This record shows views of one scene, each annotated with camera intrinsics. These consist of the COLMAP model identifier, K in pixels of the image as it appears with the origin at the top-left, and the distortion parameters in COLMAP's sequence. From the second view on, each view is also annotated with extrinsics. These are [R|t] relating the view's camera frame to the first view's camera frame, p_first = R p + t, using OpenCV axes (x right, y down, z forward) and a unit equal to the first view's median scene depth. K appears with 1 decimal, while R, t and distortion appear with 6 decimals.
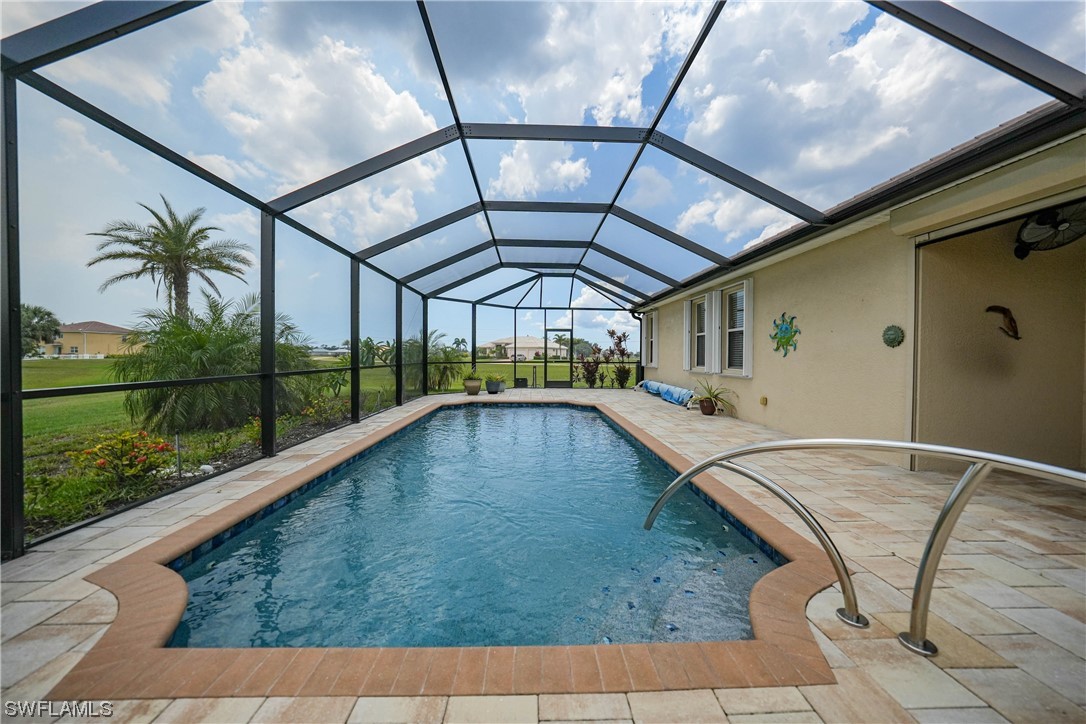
lens RADIAL K [[379.8, 0, 548.1], [0, 379.8, 350.9], [0, 0, 1]] dist [-0.025798, 0.004959]
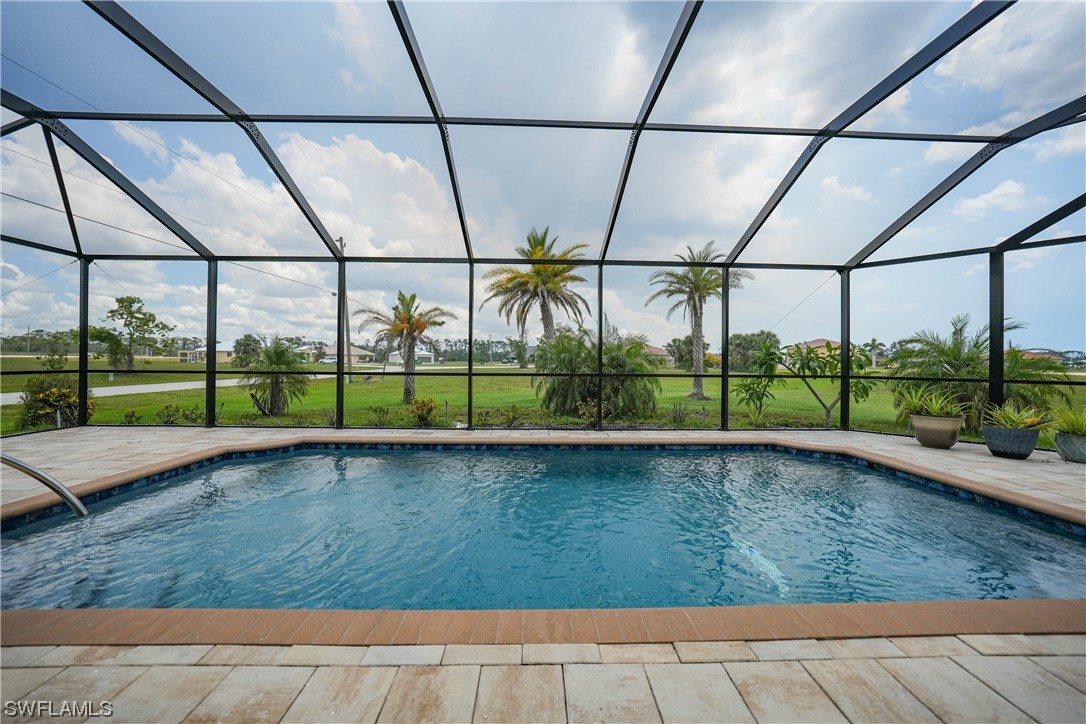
lens RADIAL K [[379.8, 0, 544.1], [0, 379.8, 352.3], [0, 0, 1]] dist [-0.025798, 0.004959]
pose [[-0.016045, -0.028917, -0.999453, 0.281645], [0.000490, 0.999581, -0.028929, 0.010289], [0.999871, -0.000954, -0.016024, 0.508127]]
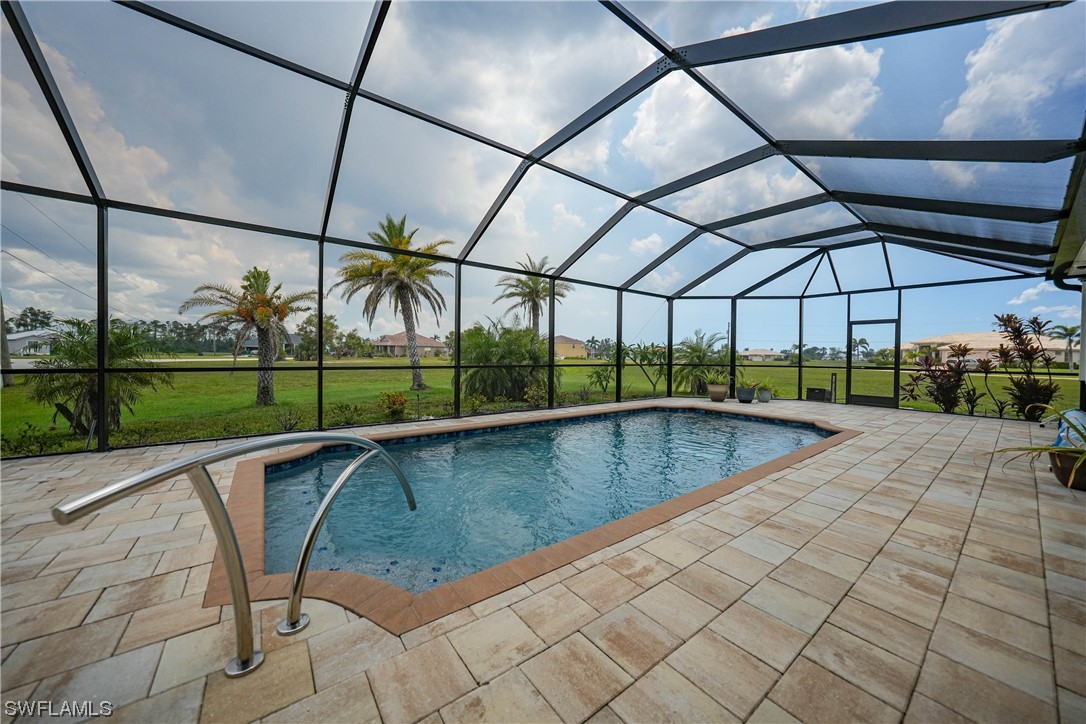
lens RADIAL K [[379.8, 0, 544.6], [0, 379.8, 359.4], [0, 0, 1]] dist [-0.025798, 0.004959]
pose [[0.572424, 0.011270, -0.819880, 0.300223], [-0.001036, 0.999915, 0.013021, 0.005638], [0.819957, -0.006604, 0.572387, 0.151560]]
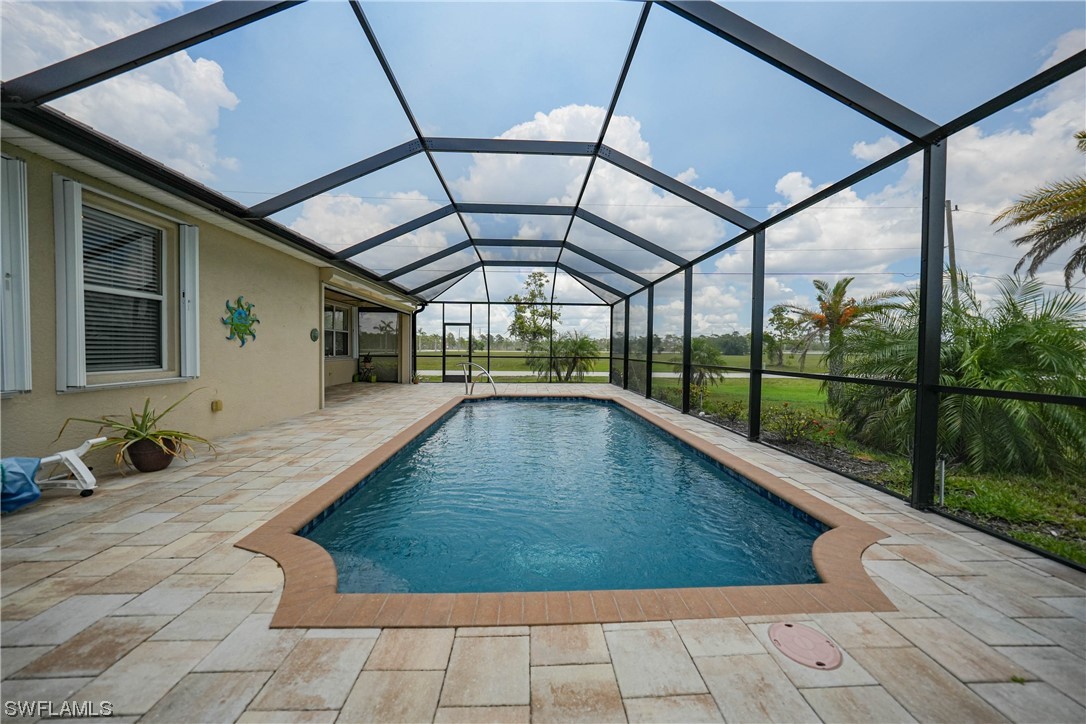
lens RADIAL K [[379.8, 0, 538.0], [0, 379.8, 353.9], [0, 0, 1]] dist [-0.025798, 0.004959]
pose [[-0.999722, -0.016976, 0.016390, -0.053357], [-0.016961, 0.999856, 0.001034, 0.011512], [-0.016405, 0.000756, -0.999865, 1.048051]]
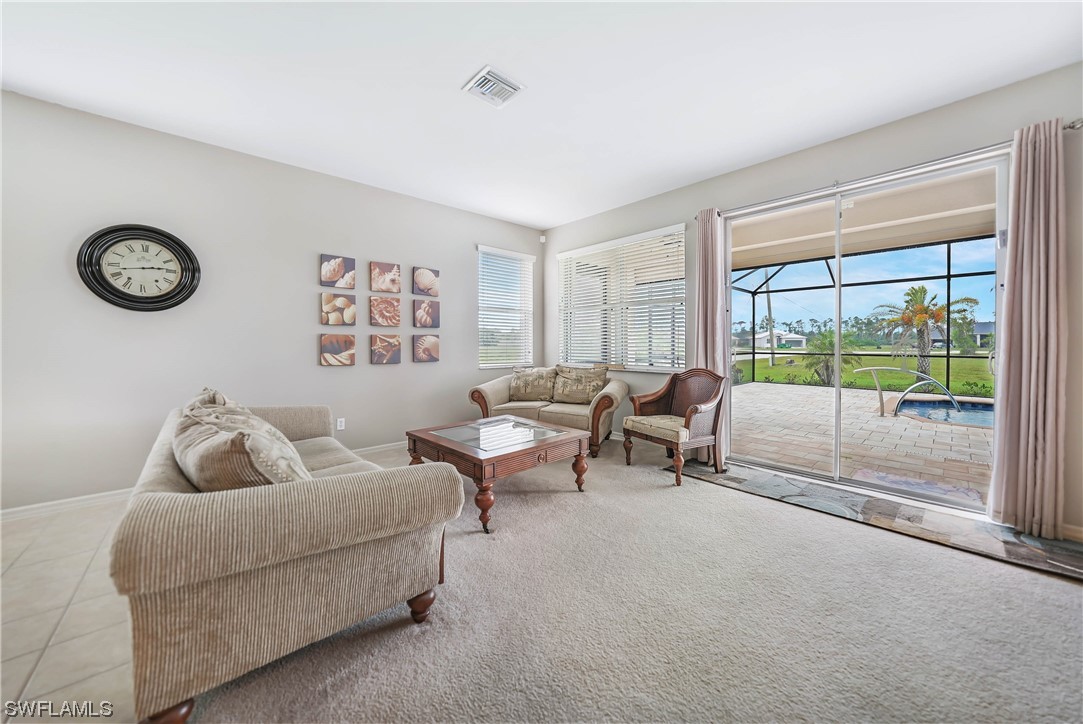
lens RADIAL K [[378.8, 0, 532.7], [0, 378.8, 350.5], [0, 0, 1]] dist [-0.025798, 0.004959]
pose [[-0.774460, 0.006495, -0.632590, 0.921159], [0.000131, 0.999949, 0.010106, 0.004332], [0.632623, 0.007744, -0.774421, 0.243417]]
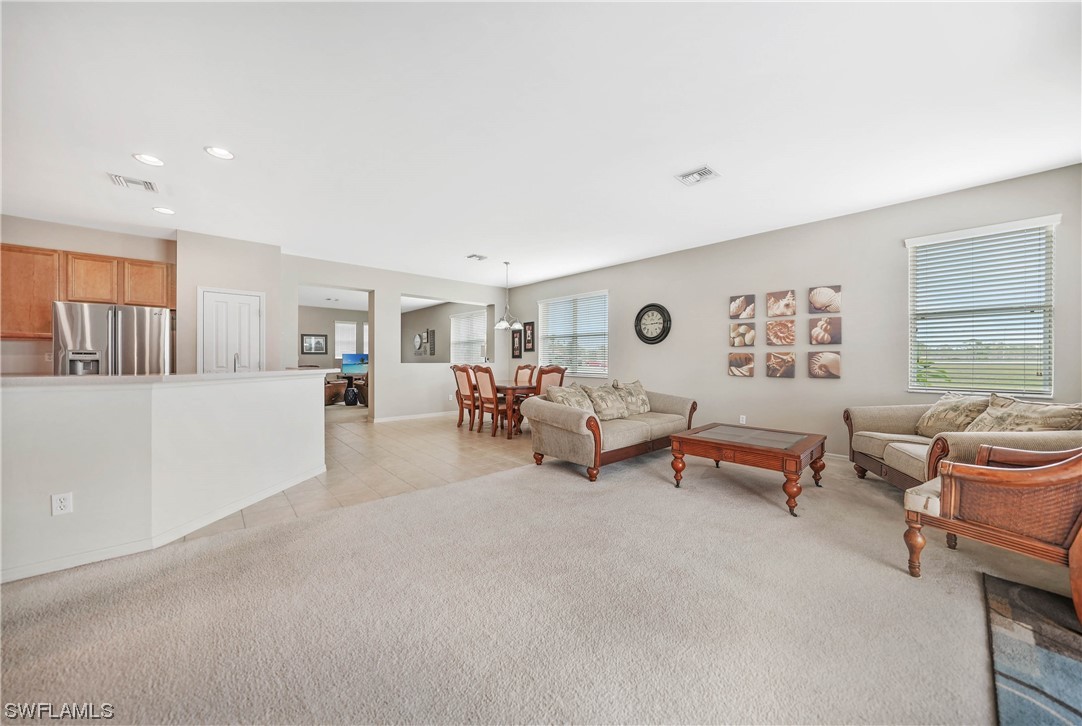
lens RADIAL K [[378.4, 0, 543.6], [0, 378.4, 365.5], [0, 0, 1]] dist [-0.025798, 0.004959]
pose [[-0.645220, -0.019562, 0.763746, 0.635332], [-0.011181, 0.999807, 0.016163, 0.003633], [-0.763915, 0.001889, -0.645314, 0.356208]]
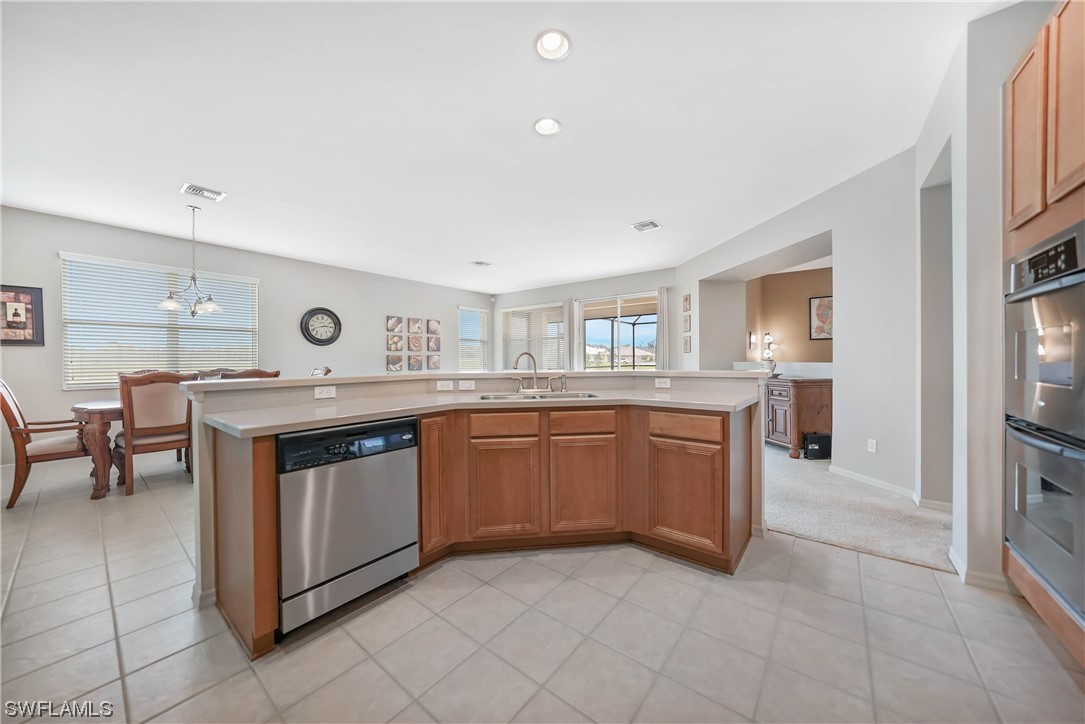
lens RADIAL K [[379.5, 0, 540.1], [0, 379.5, 362.6], [0, 0, 1]] dist [-0.025798, 0.004959]
pose [[-0.636197, 0.004778, -0.771512, 1.215370], [0.007456, 0.999972, 0.000045, 0.008591], [0.771490, -0.005724, -0.636215, 0.519373]]
